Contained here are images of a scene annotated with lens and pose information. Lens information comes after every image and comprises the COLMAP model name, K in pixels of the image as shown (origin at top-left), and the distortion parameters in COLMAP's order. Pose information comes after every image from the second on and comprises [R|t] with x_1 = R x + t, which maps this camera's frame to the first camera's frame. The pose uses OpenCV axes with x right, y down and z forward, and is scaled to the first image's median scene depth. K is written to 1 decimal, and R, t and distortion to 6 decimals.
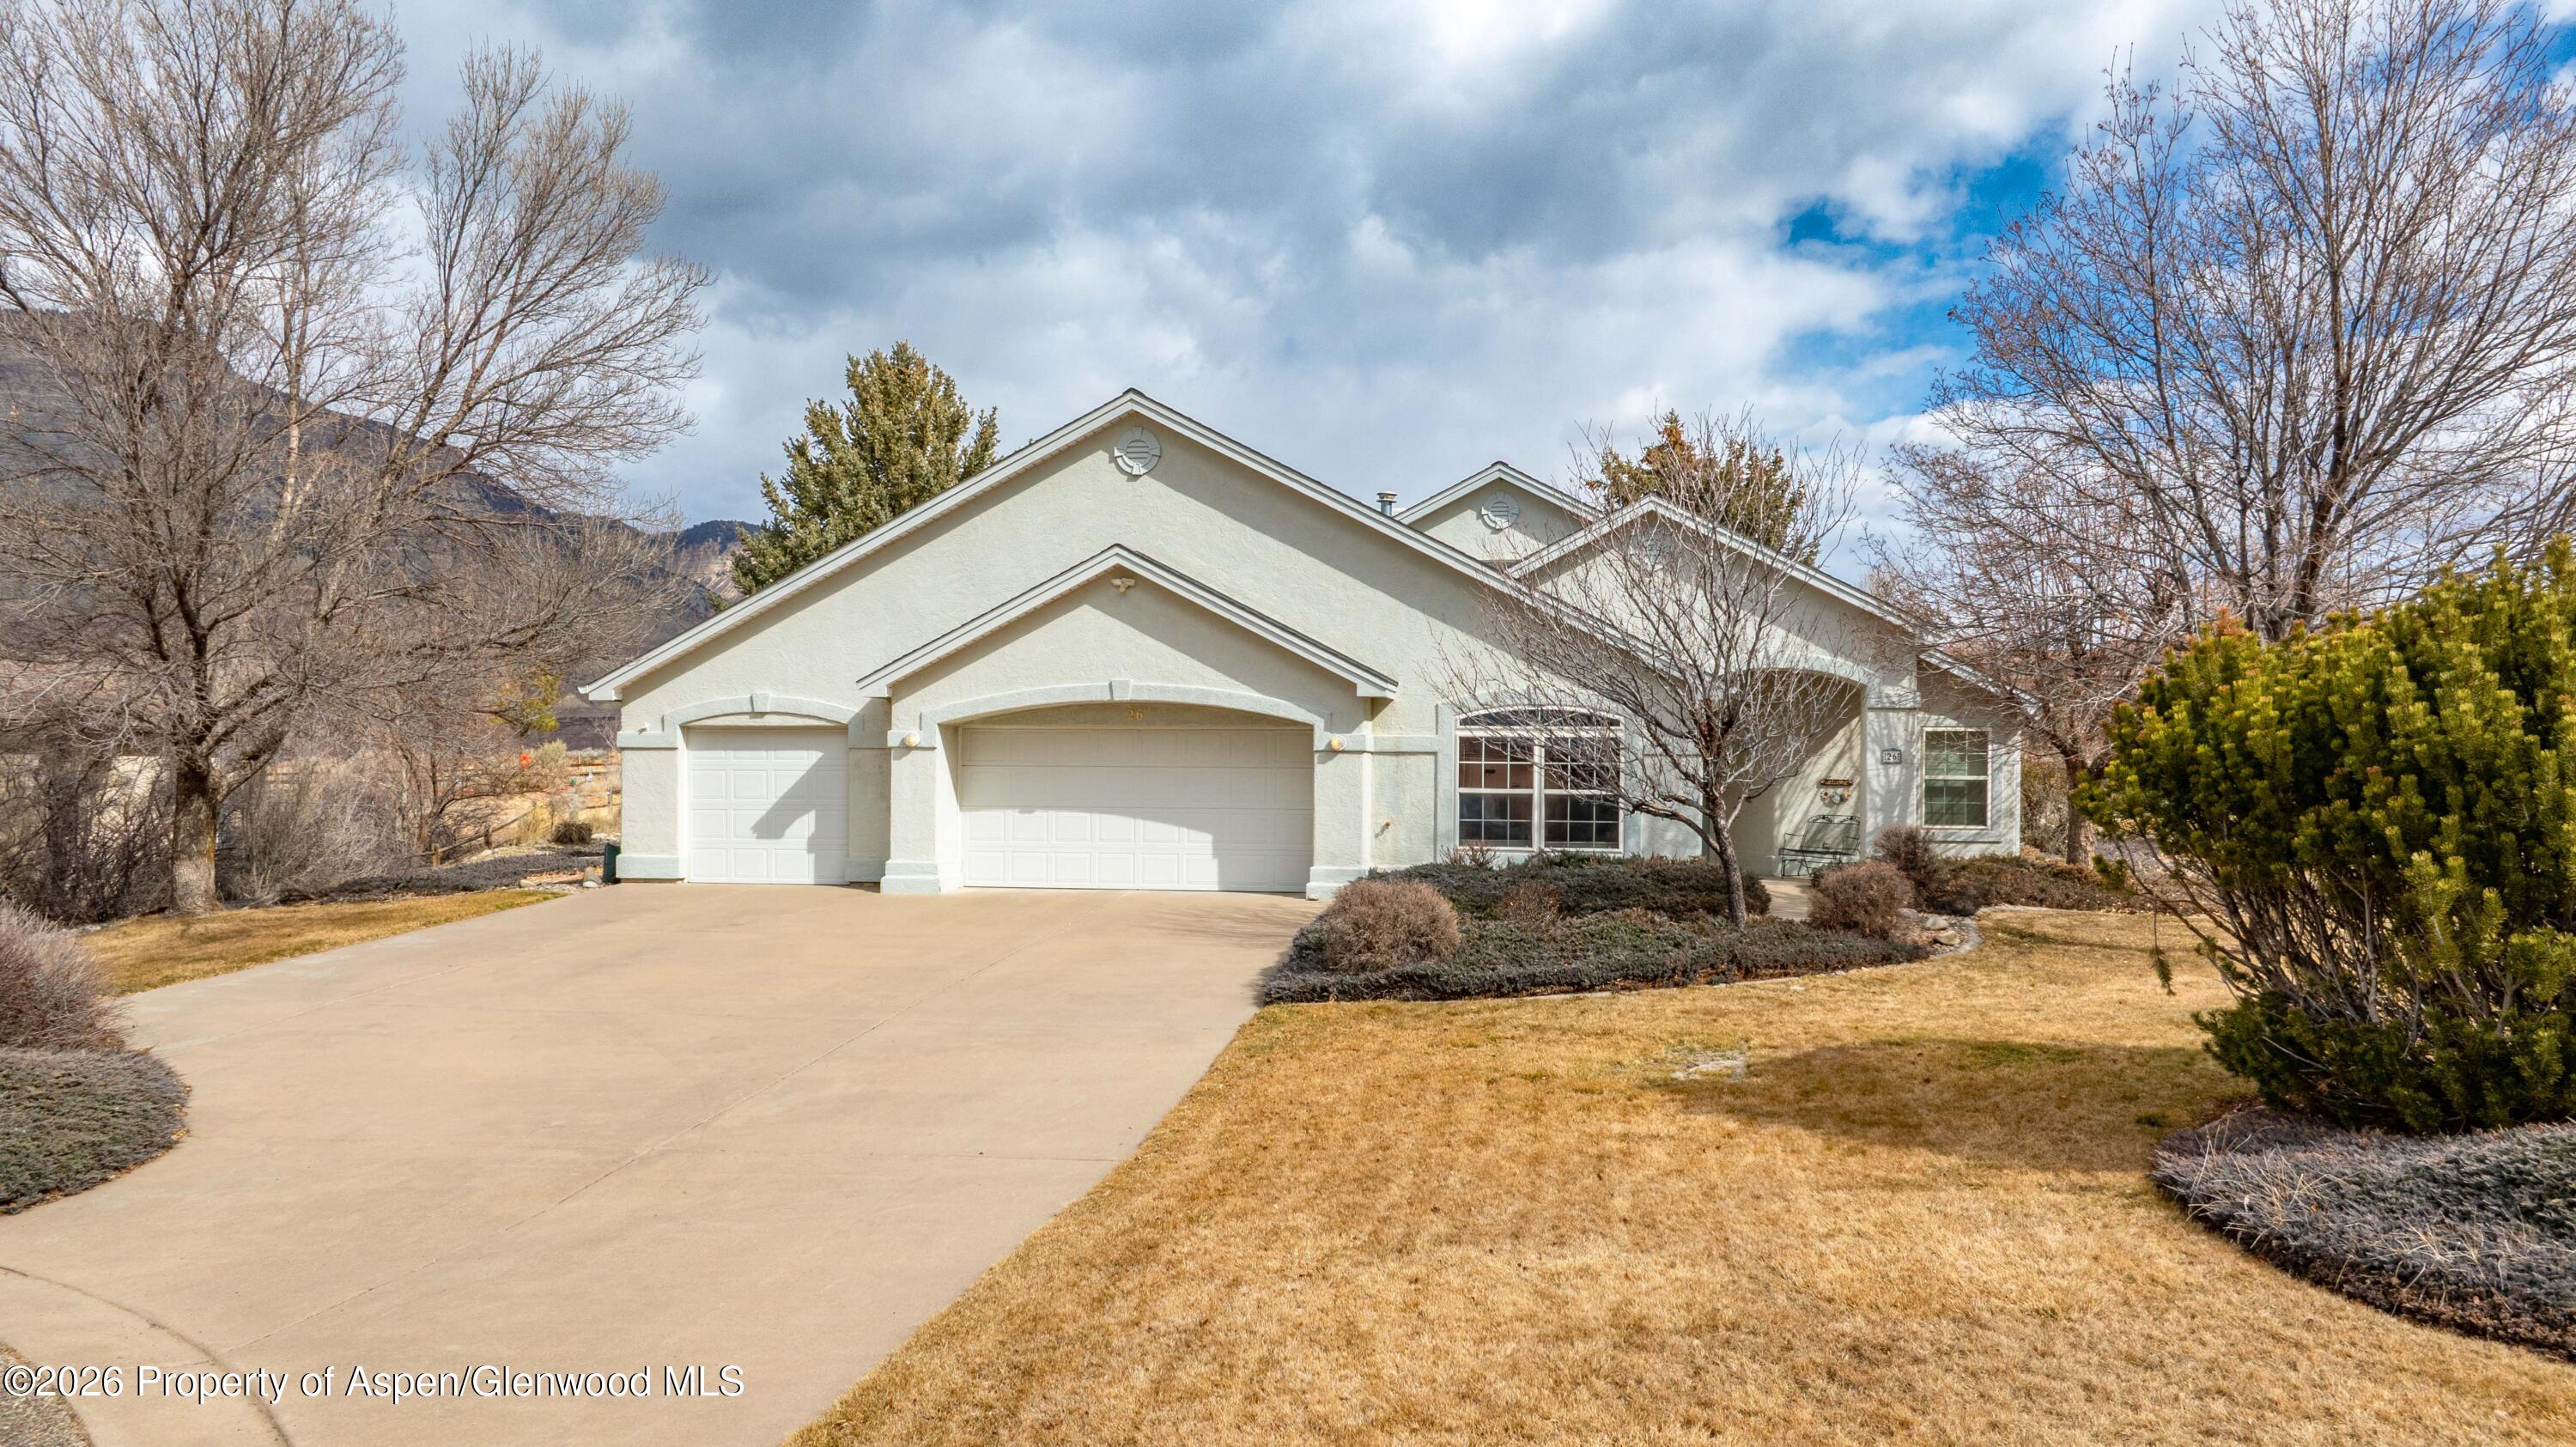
lens RADIAL K [[1892.8, 0, 1297.8], [0, 1892.8, 785.4], [0, 0, 1]] dist [0.012150, -0.006458]
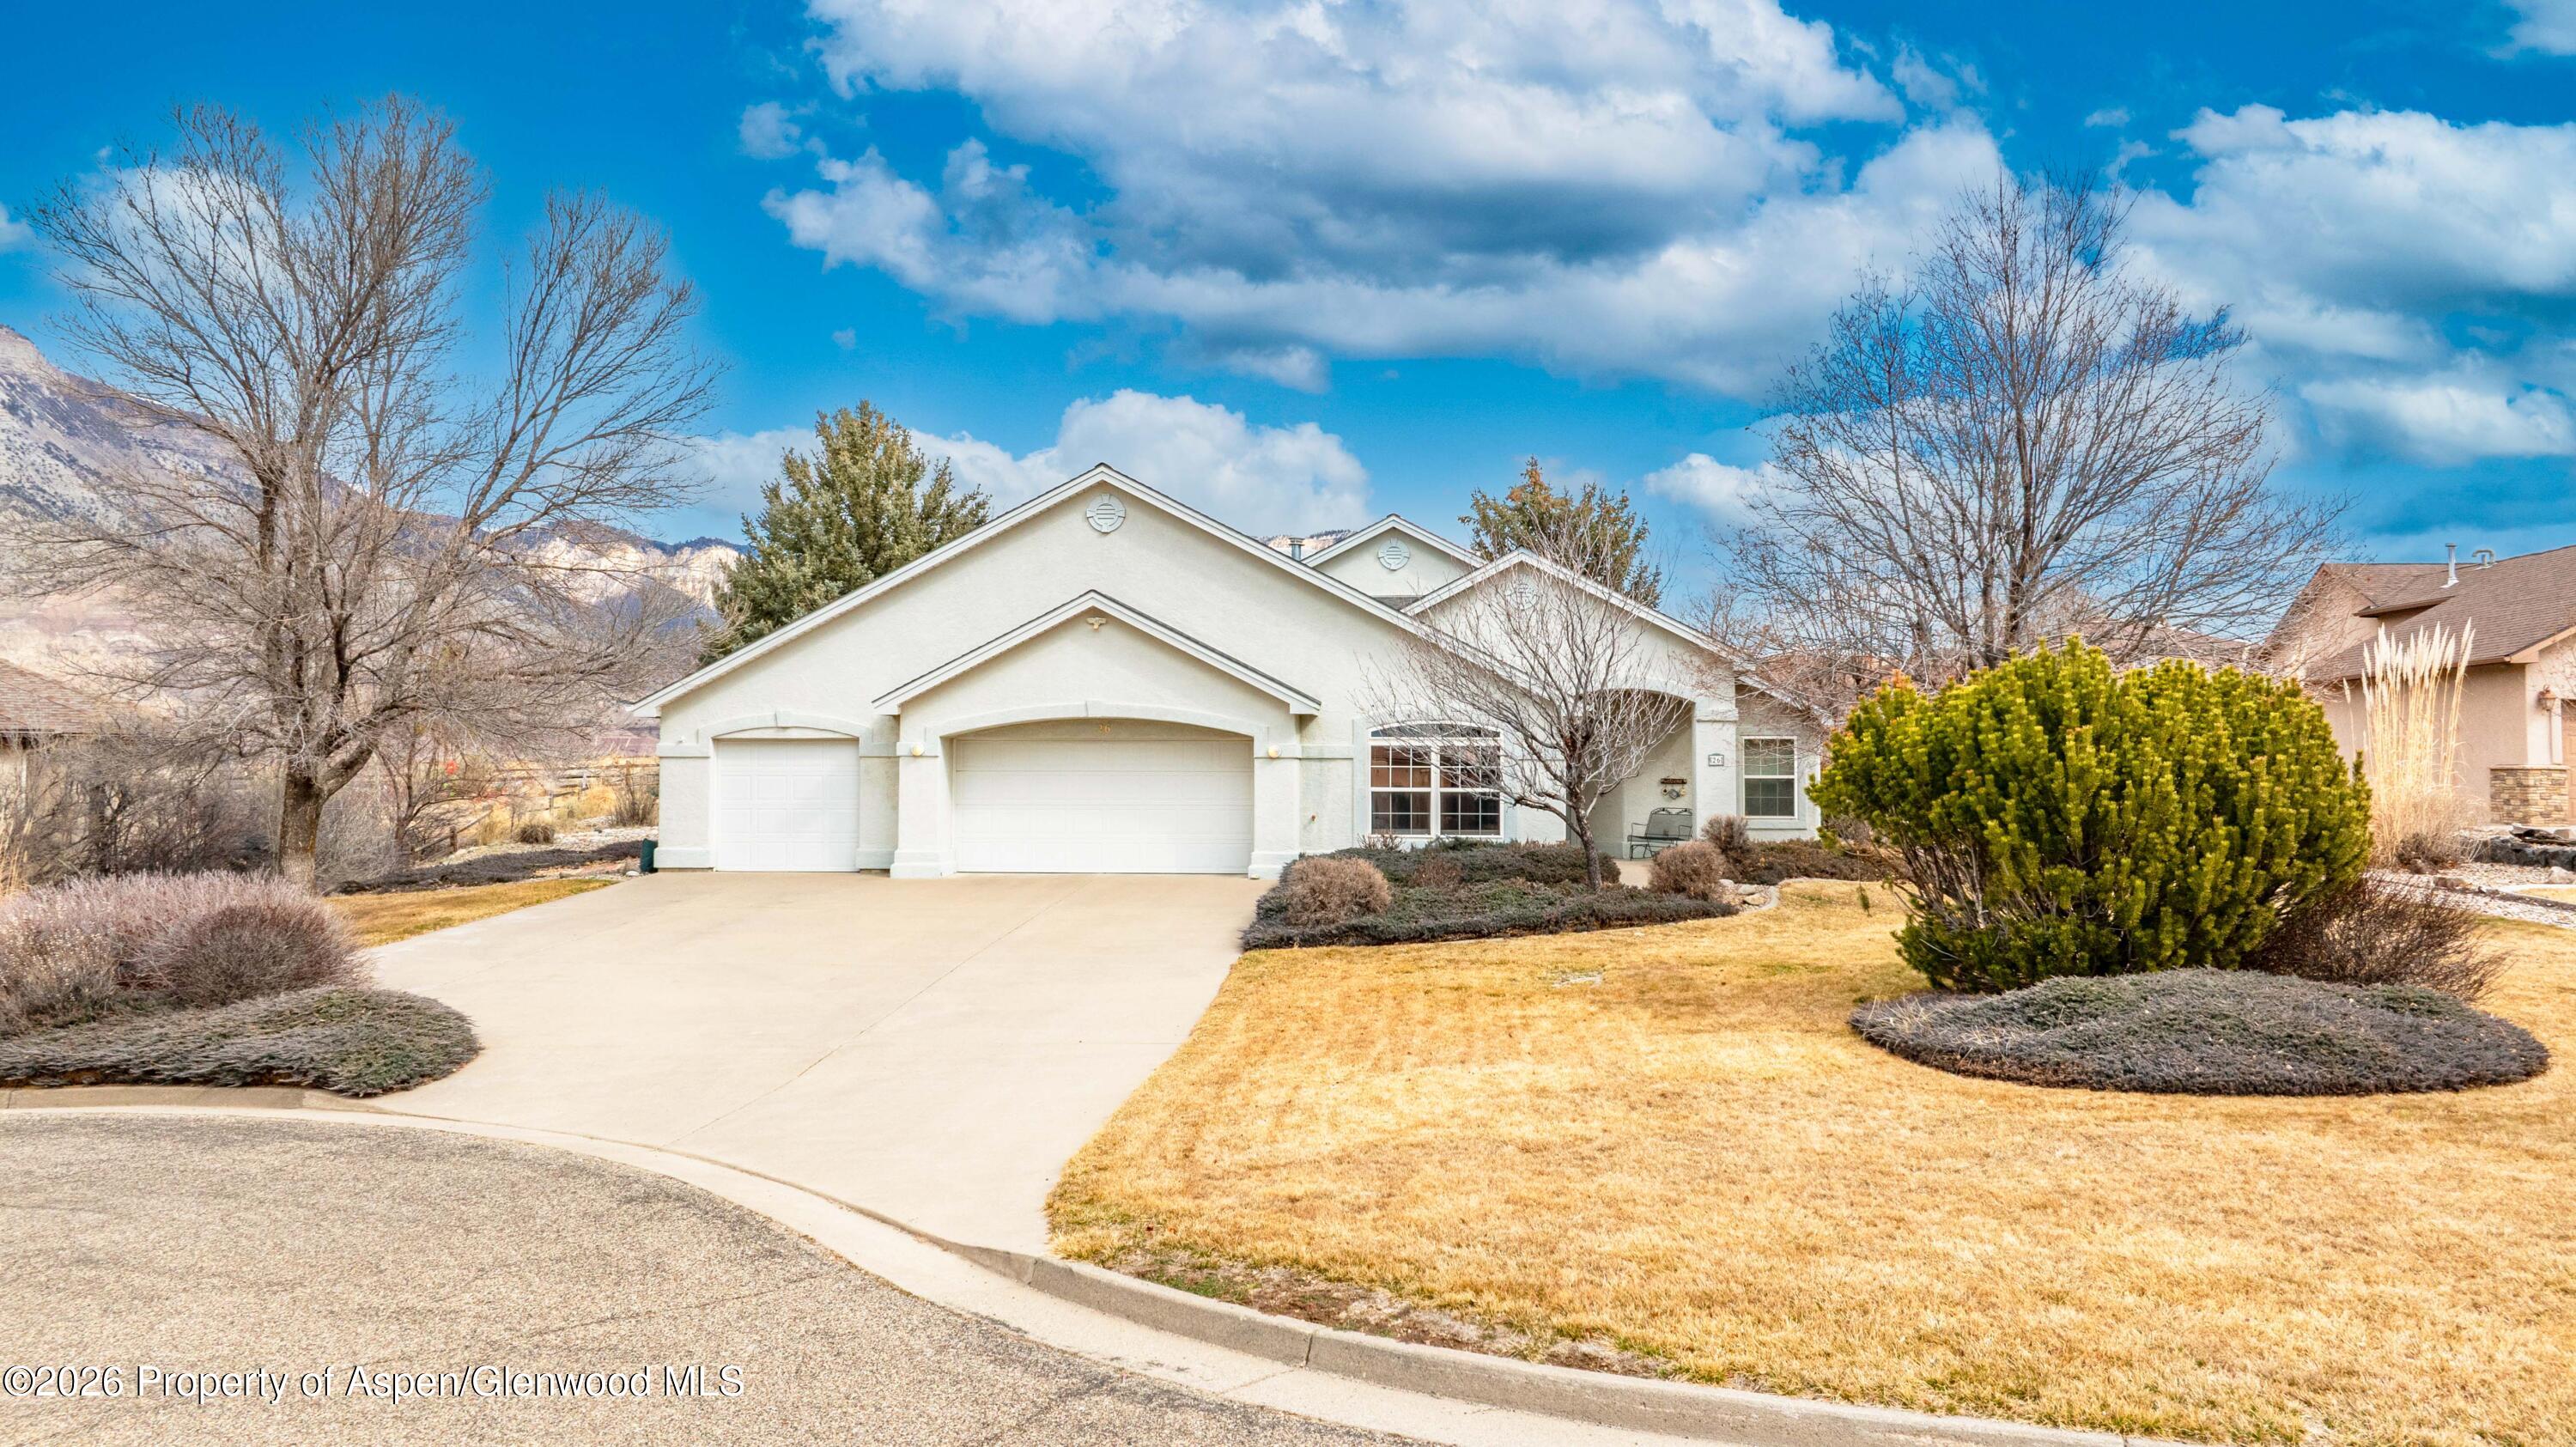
lens RADIAL K [[1892.8, 0, 1286.0], [0, 1892.8, 720.1], [0, 0, 1]] dist [0.012150, -0.006458]
pose [[0.997686, -0.002839, 0.067927, -0.063702], [0.005204, 0.999386, -0.034661, 0.000168], [-0.067787, 0.034935, 0.997088, -0.269827]]
